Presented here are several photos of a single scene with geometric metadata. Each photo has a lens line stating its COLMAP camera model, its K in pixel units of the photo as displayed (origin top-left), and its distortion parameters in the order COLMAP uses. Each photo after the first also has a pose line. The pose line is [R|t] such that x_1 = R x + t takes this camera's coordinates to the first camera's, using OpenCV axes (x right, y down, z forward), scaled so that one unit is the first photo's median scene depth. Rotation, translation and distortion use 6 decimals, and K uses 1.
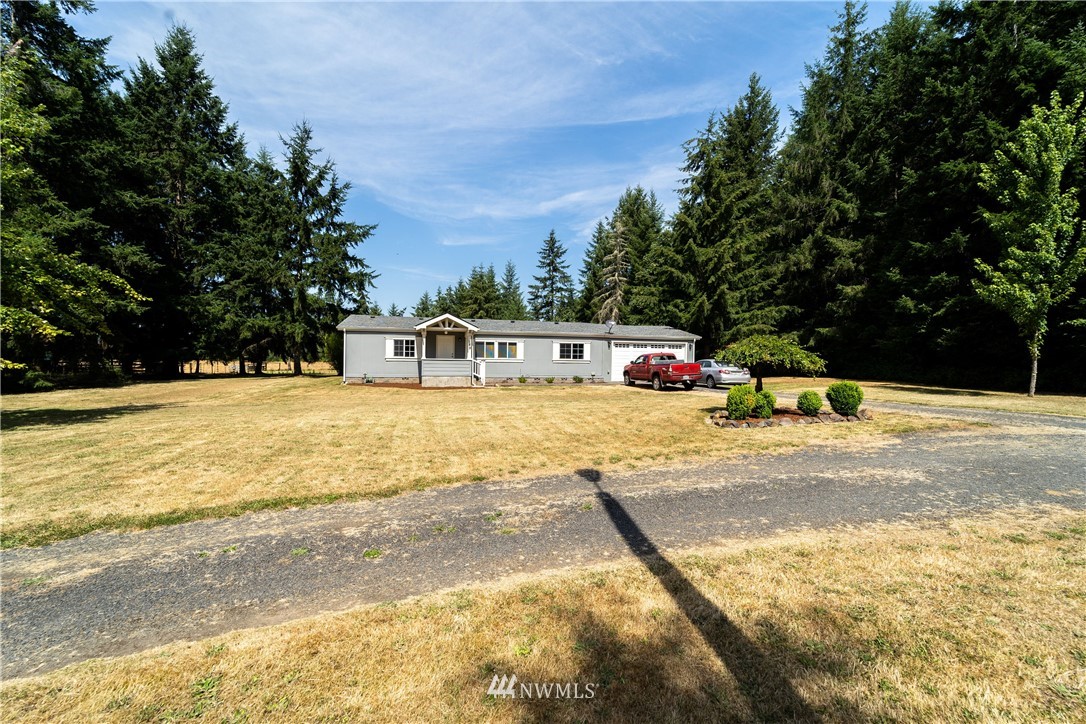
lens RADIAL K [[439.0, 0, 540.2], [0, 439.0, 363.6], [0, 0, 1]] dist [-0.002418, -0.000122]
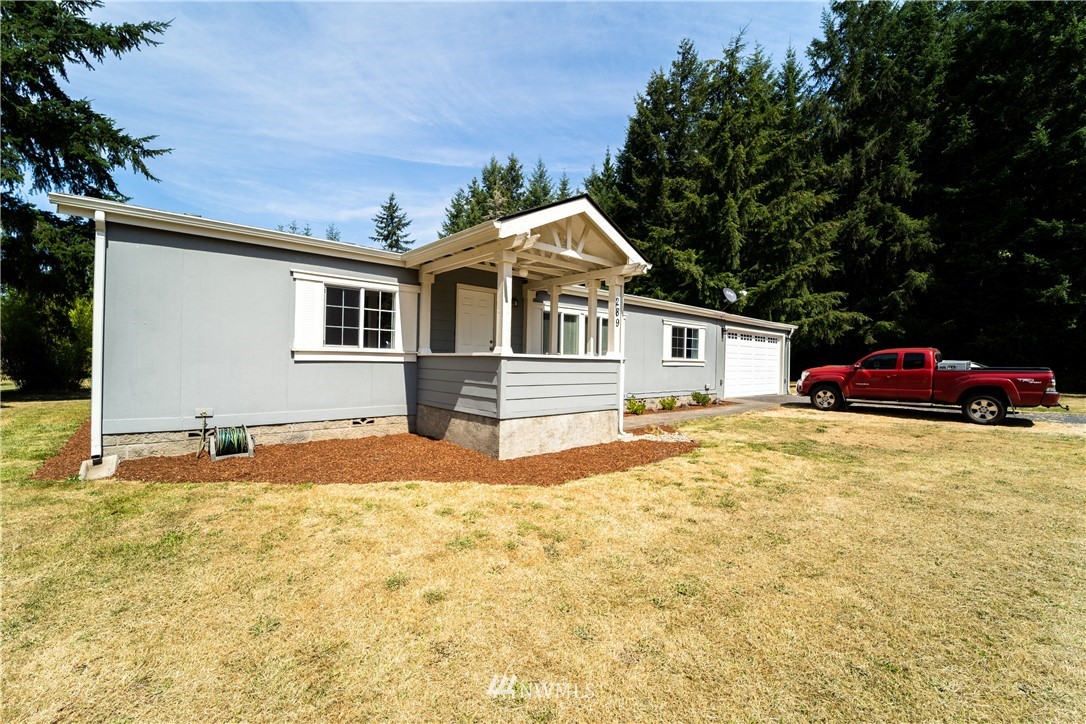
lens RADIAL K [[439.0, 0, 532.7], [0, 439.0, 345.2], [0, 0, 1]] dist [-0.002418, -0.000122]
pose [[0.894219, 0.019085, 0.447222, -0.306834], [-0.000942, 0.999169, -0.040755, -0.004733], [-0.447628, 0.036023, 0.893494, 0.626580]]
